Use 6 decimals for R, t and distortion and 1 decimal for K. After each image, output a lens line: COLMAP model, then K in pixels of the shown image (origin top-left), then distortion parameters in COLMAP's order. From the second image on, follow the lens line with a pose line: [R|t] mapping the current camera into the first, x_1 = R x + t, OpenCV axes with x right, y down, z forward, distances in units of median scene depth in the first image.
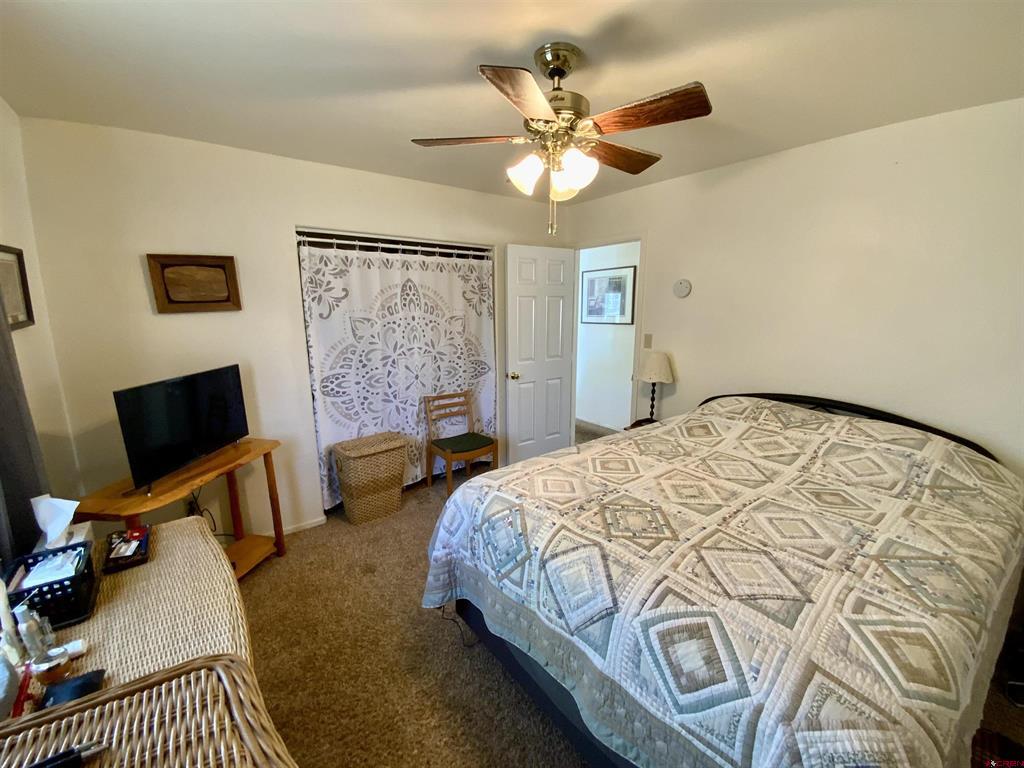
lens RADIAL K [[415.8, 0, 512.8], [0, 415.8, 386.6], [0, 0, 1]] dist [0.006800, -0.005850]
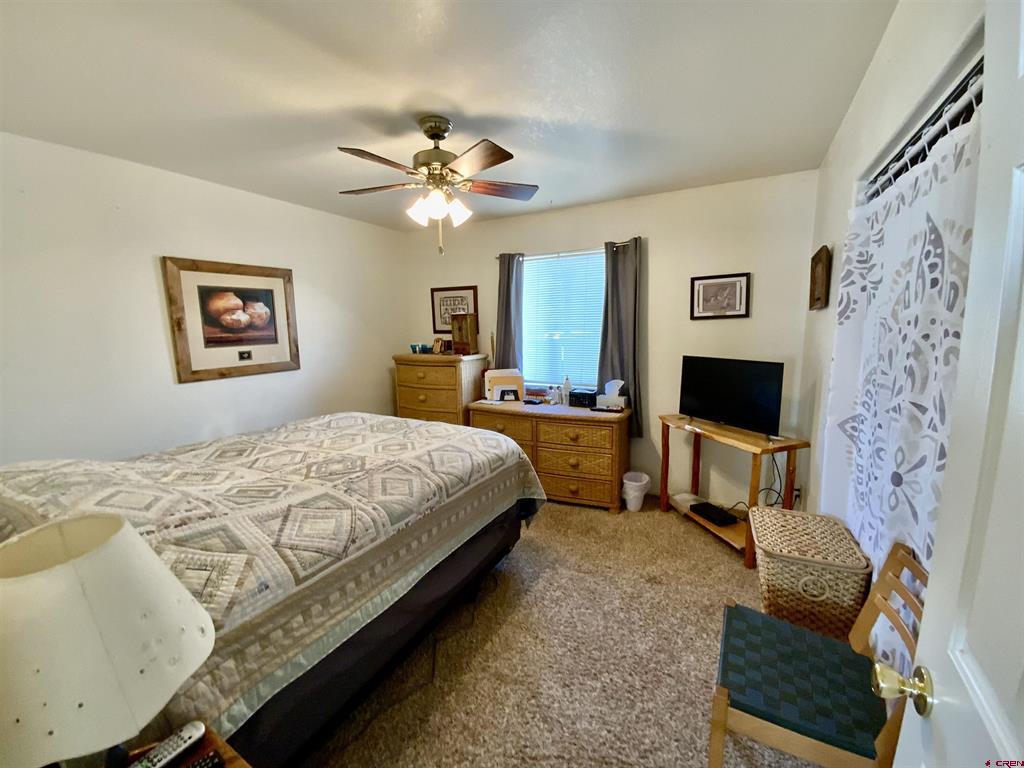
lens RADIAL K [[415.8, 0, 511.9], [0, 415.8, 379.7], [0, 0, 1]] dist [0.006800, -0.005850]
pose [[-0.913352, 0.076791, -0.399865, 0.371296], [-0.063990, 0.942780, 0.327217, -0.353122], [0.402112, 0.324451, -0.856176, 1.929410]]
